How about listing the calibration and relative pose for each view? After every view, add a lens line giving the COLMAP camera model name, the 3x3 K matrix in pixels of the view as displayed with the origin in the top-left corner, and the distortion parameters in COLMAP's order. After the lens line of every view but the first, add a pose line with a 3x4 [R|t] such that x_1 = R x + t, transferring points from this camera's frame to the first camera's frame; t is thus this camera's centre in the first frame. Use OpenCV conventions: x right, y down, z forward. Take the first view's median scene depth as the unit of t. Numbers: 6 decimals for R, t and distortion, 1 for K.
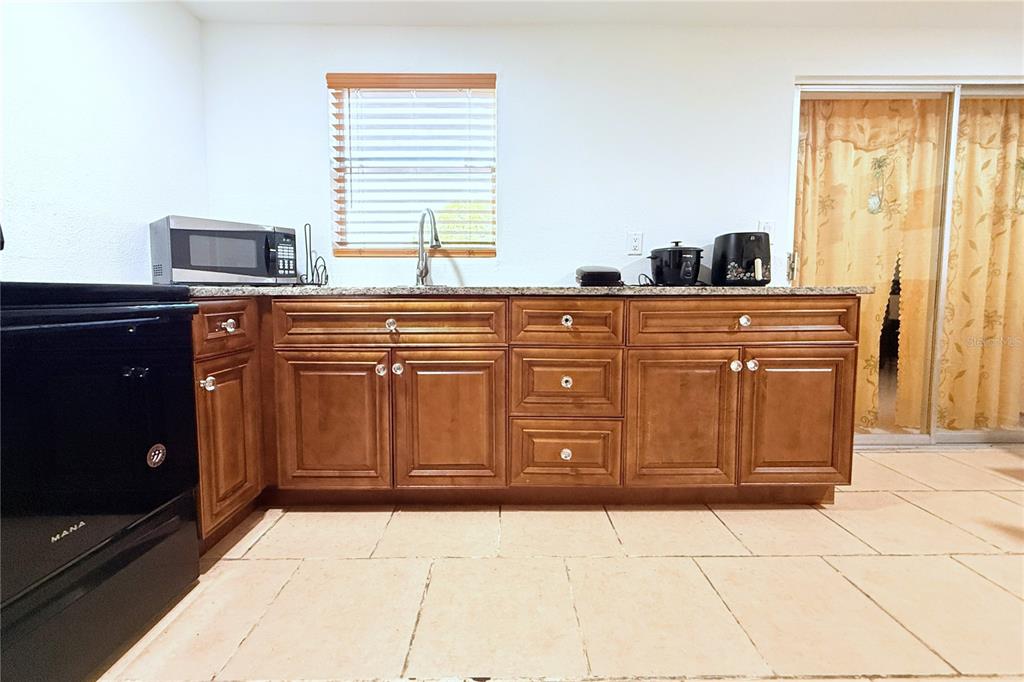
lens RADIAL K [[412.3, 0, 507.1], [0, 412.3, 316.1], [0, 0, 1]] dist [0.008886, -0.000161]
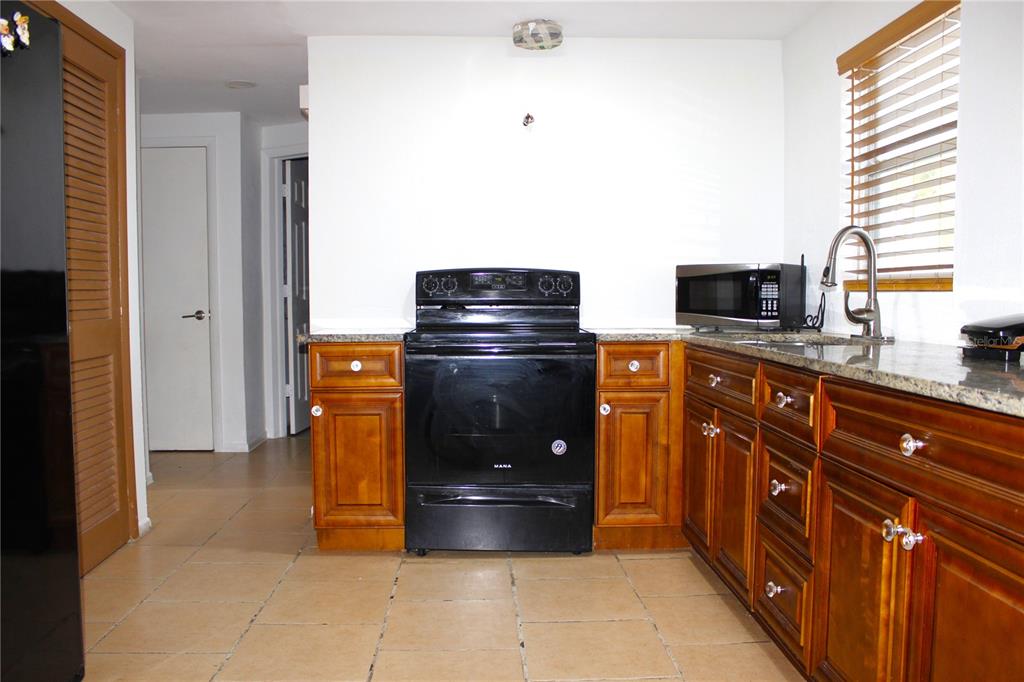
lens RADIAL K [[872.8, 0, 513.1], [0, 872.8, 343.4], [0, 0, 1]] dist [-0.117481, 0.070822]
pose [[0.035346, 0.056420, -0.997781, 1.261398], [-0.061538, 0.996633, 0.054175, -0.108886], [0.997479, 0.059487, 0.038699, 0.391428]]
